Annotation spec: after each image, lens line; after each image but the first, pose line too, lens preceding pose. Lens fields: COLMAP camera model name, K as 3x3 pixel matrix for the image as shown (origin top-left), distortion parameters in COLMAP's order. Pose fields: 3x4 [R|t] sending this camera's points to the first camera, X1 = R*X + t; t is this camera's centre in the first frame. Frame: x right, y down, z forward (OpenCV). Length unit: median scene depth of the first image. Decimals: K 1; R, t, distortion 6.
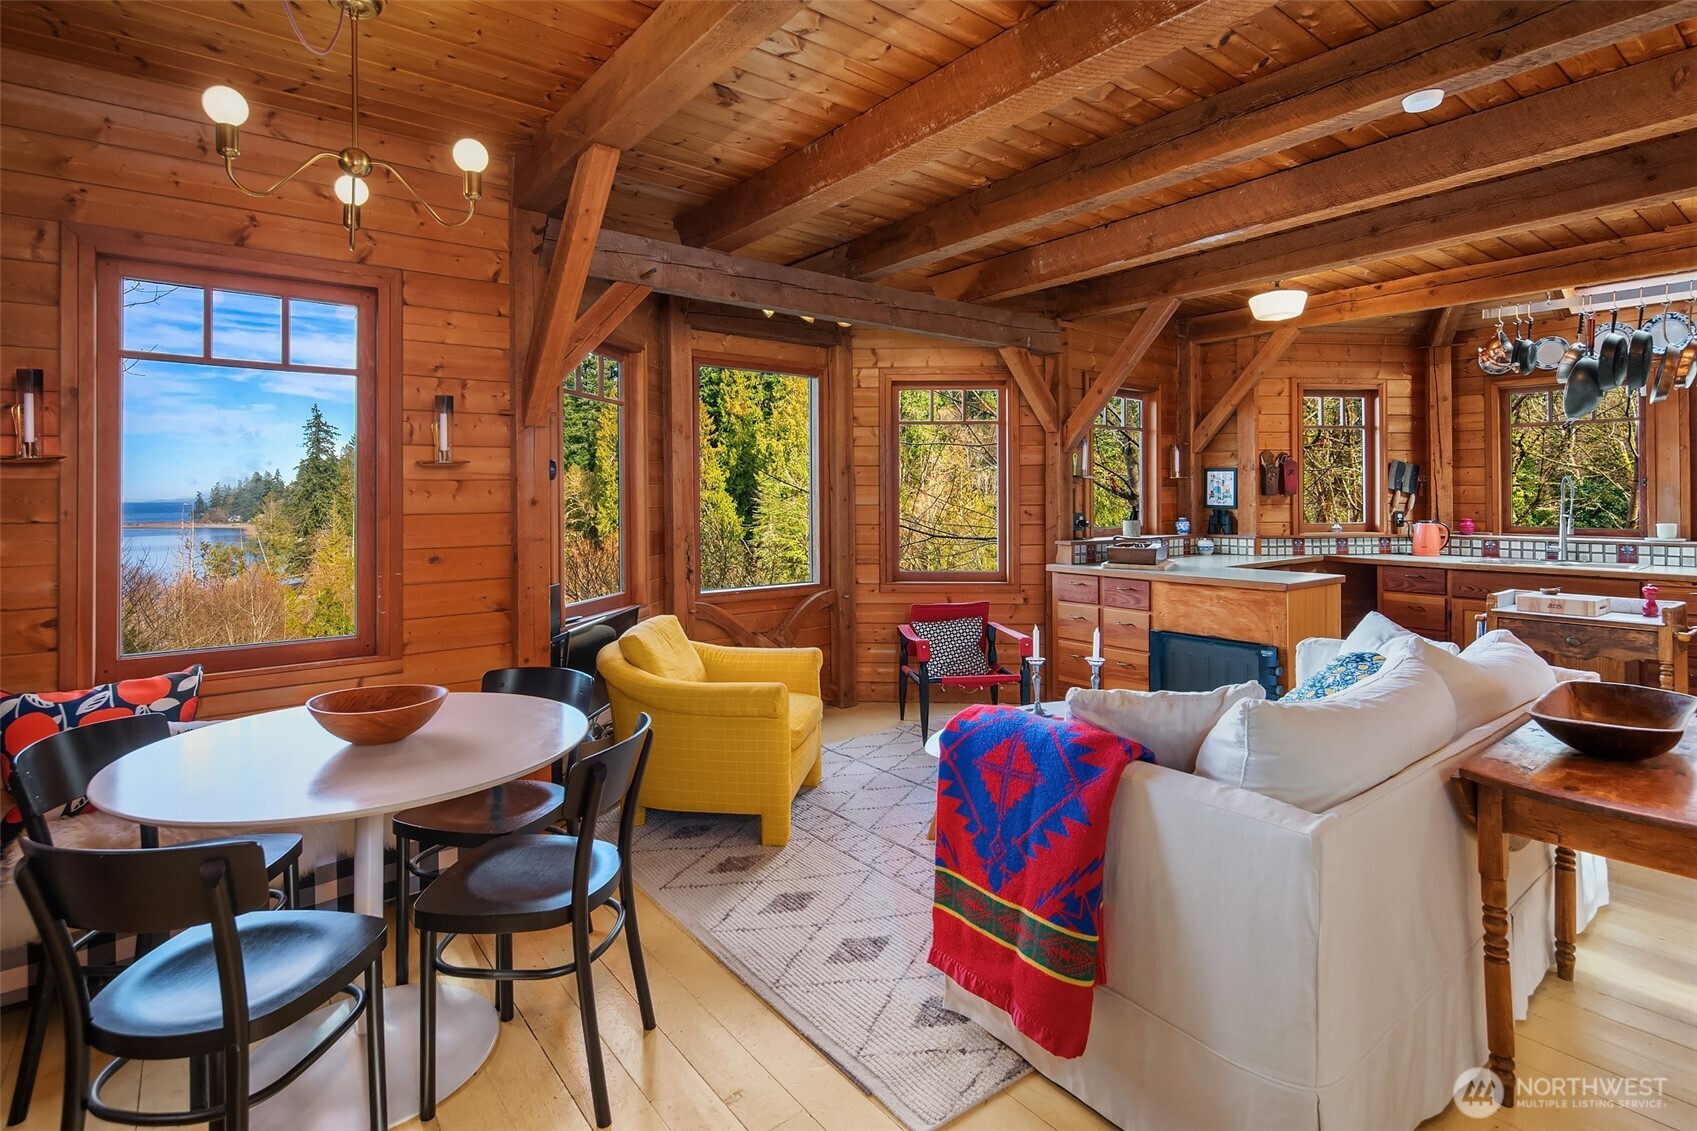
lens RADIAL K [[836.0, 0, 847.3], [0, 836.0, 493.5], [0, 0, 1]] dist [0.002920, -0.003163]
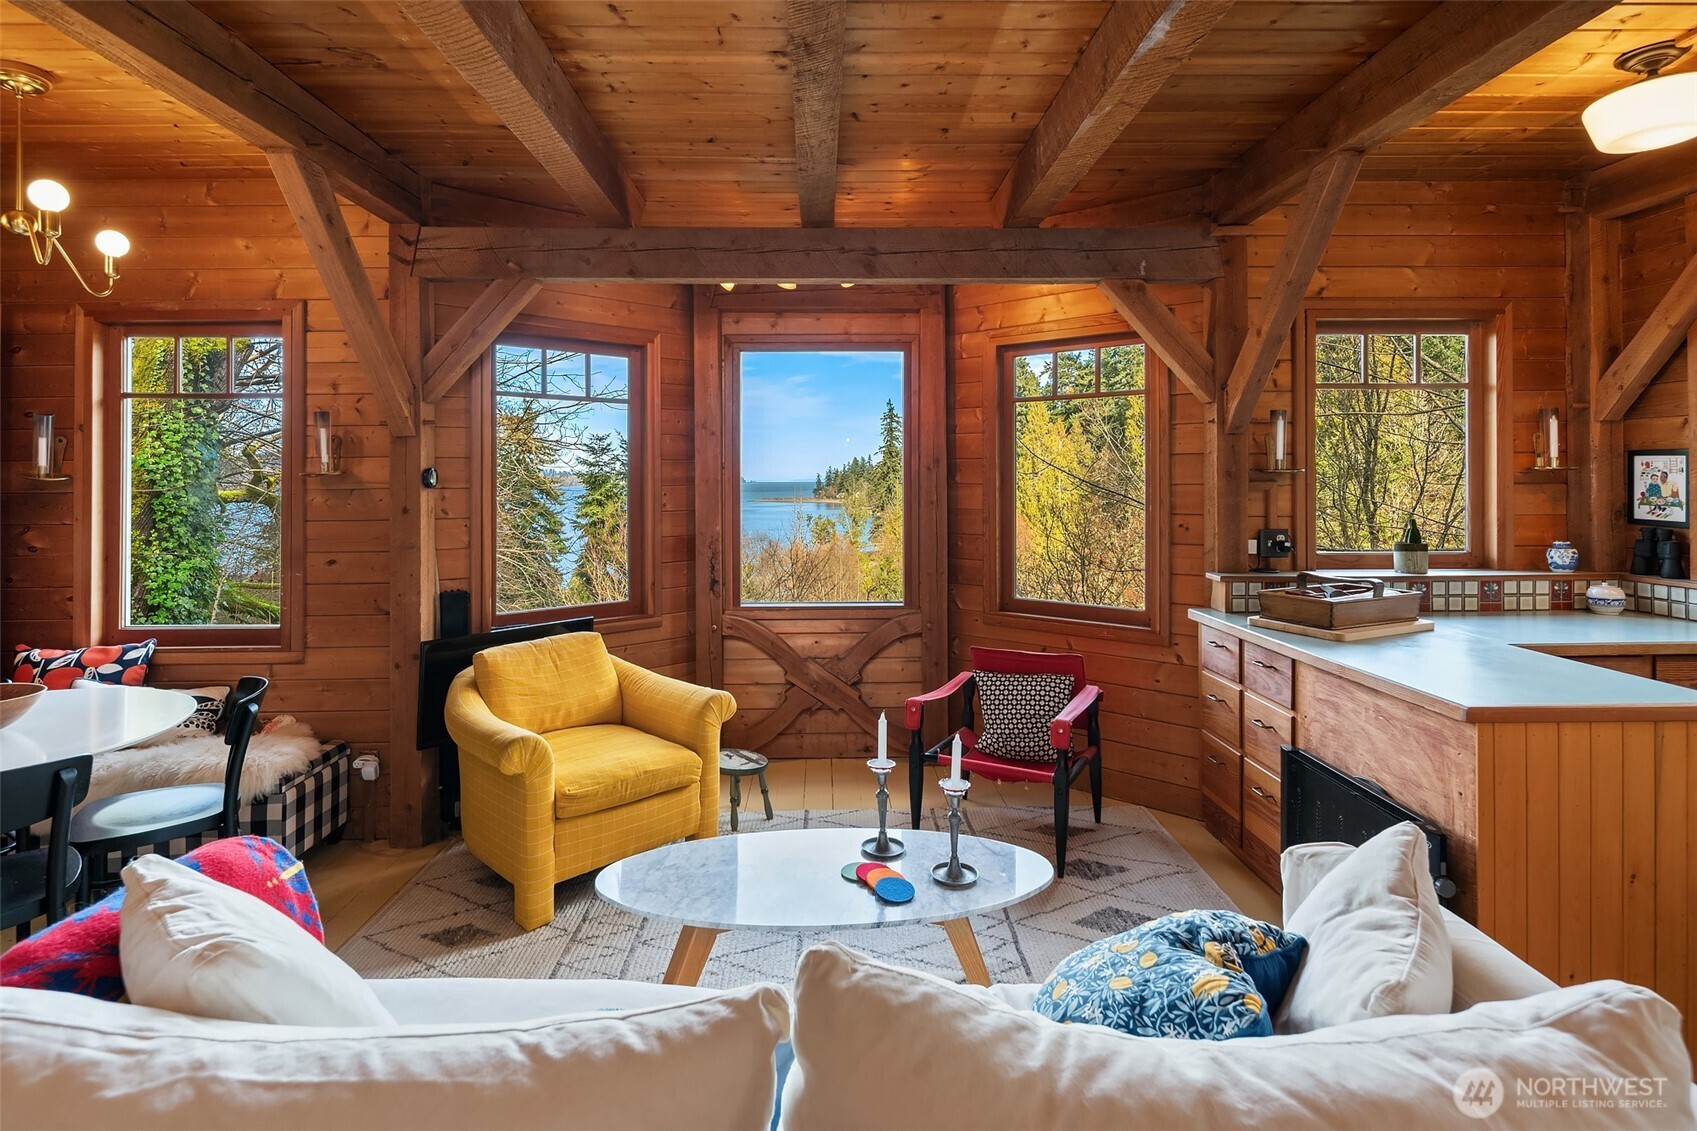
lens RADIAL K [[836.0, 0, 831.6], [0, 836.0, 475.3], [0, 0, 1]] dist [0.002920, -0.003163]
pose [[0.795509, -0.003189, -0.605933, 0.432008], [0.004498, 0.999990, 0.000642, -0.020481], [0.605925, -0.003236, 0.795515, 0.335645]]
